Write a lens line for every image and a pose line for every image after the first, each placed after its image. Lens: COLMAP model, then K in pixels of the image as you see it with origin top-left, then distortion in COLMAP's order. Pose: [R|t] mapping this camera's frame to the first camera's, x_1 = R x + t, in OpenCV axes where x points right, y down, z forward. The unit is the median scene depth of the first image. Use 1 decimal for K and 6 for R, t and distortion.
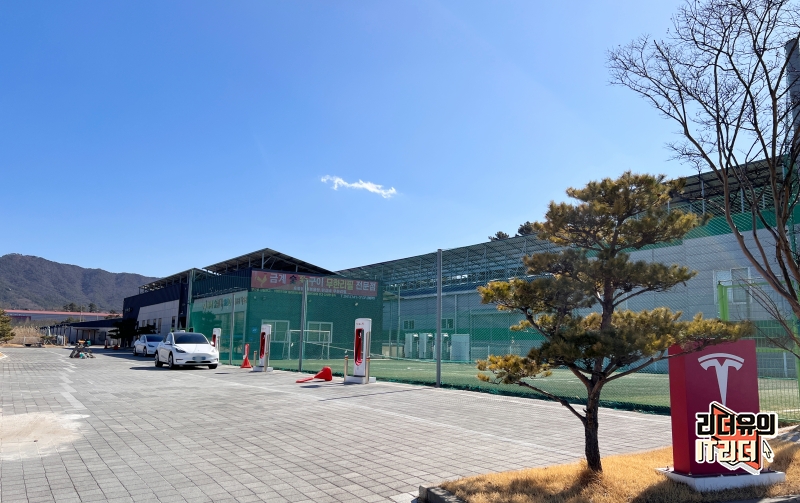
lens RADIAL K [[603.6, 0, 406.2], [0, 603.6, 251.7], [0, 0, 1]] dist [0.051529, -0.055974]
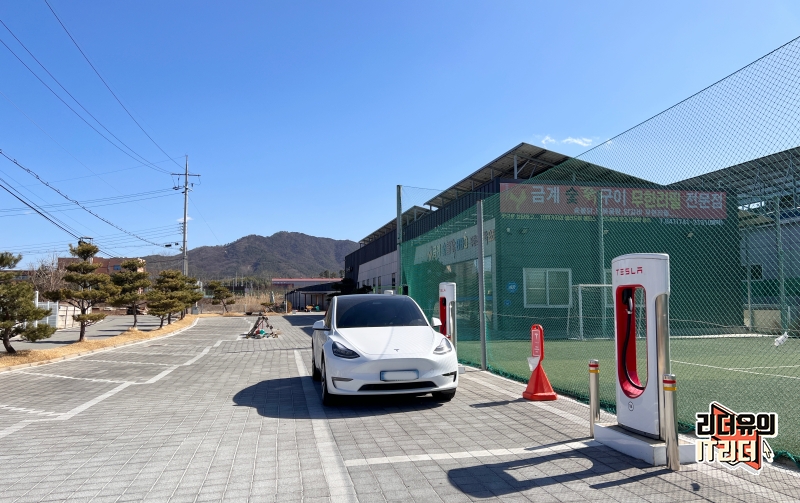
lens RADIAL K [[603.6, 0, 399.7], [0, 603.6, 250.5], [0, 0, 1]] dist [0.051529, -0.055974]
pose [[0.925883, -0.058516, -0.373251, -0.125033], [0.082940, 0.995314, 0.049702, 0.054322], [0.368593, -0.076976, 0.926398, 0.406939]]
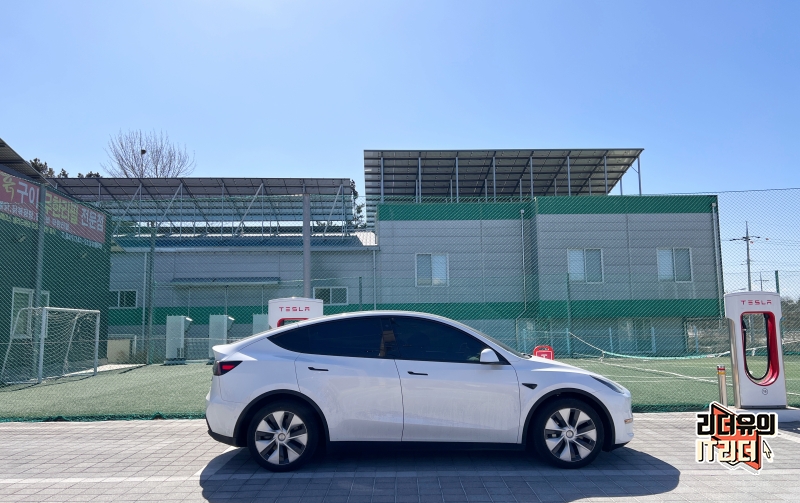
lens RADIAL K [[603.6, 0, 394.6], [0, 603.6, 267.1], [0, 0, 1]] dist [0.051529, -0.055974]
pose [[0.549706, 0.059653, 0.833226, -0.363656], [-0.109053, 0.994036, 0.000780, 0.071560], [-0.828209, -0.091294, 0.552933, 0.541394]]
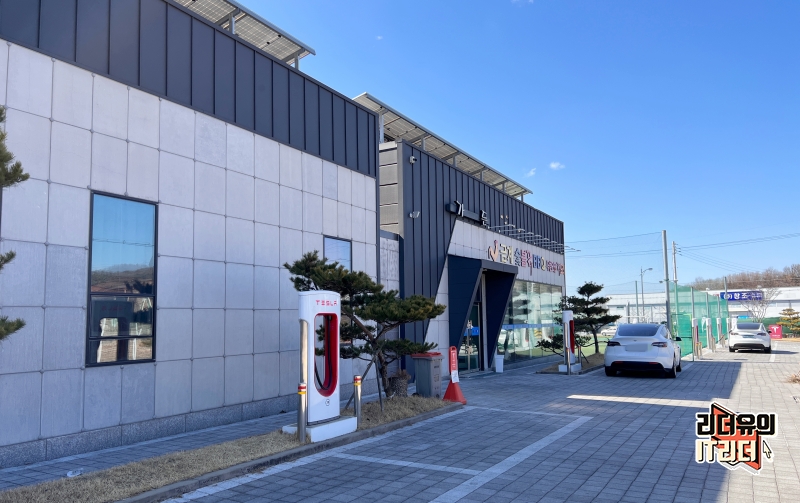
lens RADIAL K [[603.6, 0, 394.7], [0, 603.6, 257.0], [0, 0, 1]] dist [0.051529, -0.055974]
pose [[-0.444064, 0.085747, 0.891883, -0.630421], [-0.129783, 0.978757, -0.158718, 0.145301], [-0.886546, -0.186233, -0.423502, 1.086757]]
